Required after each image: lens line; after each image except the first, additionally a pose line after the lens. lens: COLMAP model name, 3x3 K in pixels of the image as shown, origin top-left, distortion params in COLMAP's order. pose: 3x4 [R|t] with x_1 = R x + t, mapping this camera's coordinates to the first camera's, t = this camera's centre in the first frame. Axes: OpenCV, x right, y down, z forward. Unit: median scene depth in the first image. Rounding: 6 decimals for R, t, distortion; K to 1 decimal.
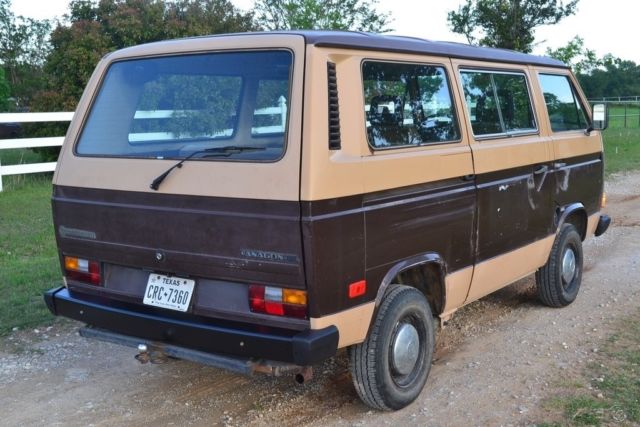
lens RADIAL K [[823.7, 0, 334.3], [0, 823.7, 207.8], [0, 0, 1]] dist [-0.016074, 0.000000]
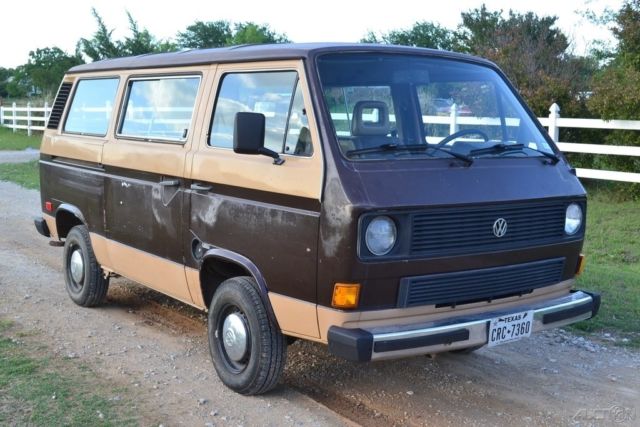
lens RADIAL K [[870.2, 0, 320.9], [0, 870.2, 210.7], [0, 0, 1]] dist [-0.009582, 0.000000]
pose [[-0.346492, 0.115540, -0.930910, 1.480829], [-0.131661, 0.976572, 0.170213, -0.274289], [0.928767, 0.181542, -0.323162, 2.008224]]
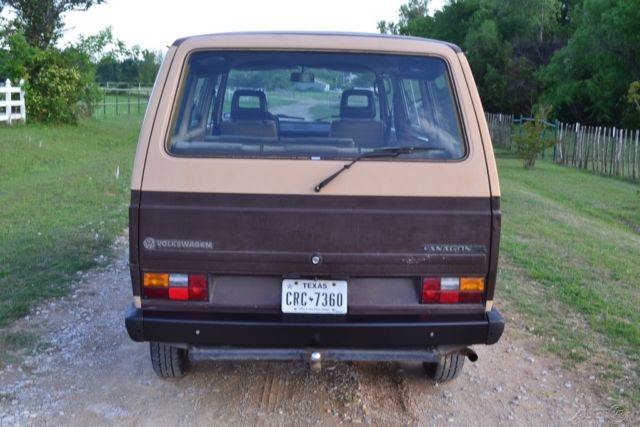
lens RADIAL K [[823.7, 0, 318.7], [0, 823.7, 210.4], [0, 0, 1]] dist [-0.016074, 0.000000]
pose [[0.800197, -0.052287, 0.597454, -0.761992], [0.039947, 0.998627, 0.033893, -0.031307], [-0.598405, -0.003254, 0.801187, 0.214477]]
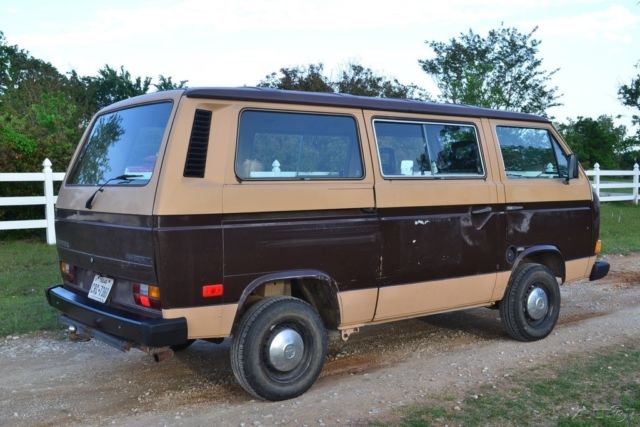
lens RADIAL K [[736.4, 0, 333.7], [0, 736.4, 212.0], [0, 0, 1]] dist [-0.028677, 0.000000]
pose [[0.955101, 0.020251, -0.295587, 0.483461], [-0.042767, 0.996636, -0.069910, 0.046447], [0.293177, 0.079412, 0.952754, -0.006418]]
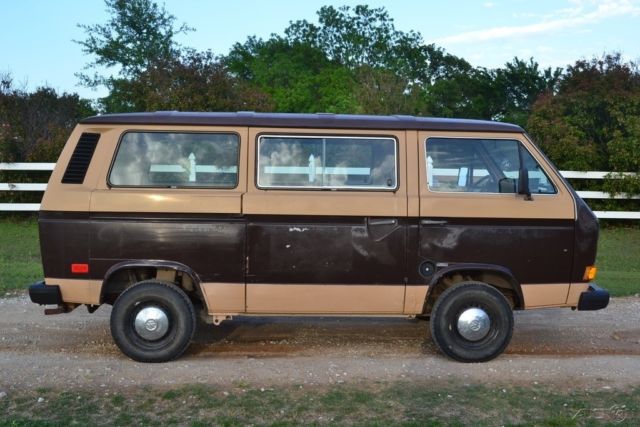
lens RADIAL K [[736.4, 0, 326.0], [0, 736.4, 213.8], [0, 0, 1]] dist [-0.028677, 0.000000]
pose [[0.611780, 0.076871, -0.787284, 1.368296], [-0.124081, 0.992272, 0.000466, -0.066945], [0.781236, 0.097401, 0.616590, 0.429238]]
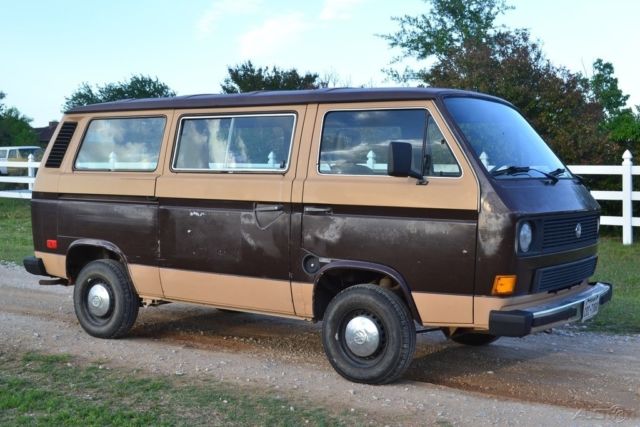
lens RADIAL K [[870.2, 0, 325.1], [0, 870.2, 210.9], [0, 0, 1]] dist [-0.009582, 0.000000]
pose [[0.000369, 0.061360, -0.998116, 1.800101], [-0.136472, 0.988780, 0.060736, -0.161092], [0.990644, 0.136192, 0.008739, 1.451486]]
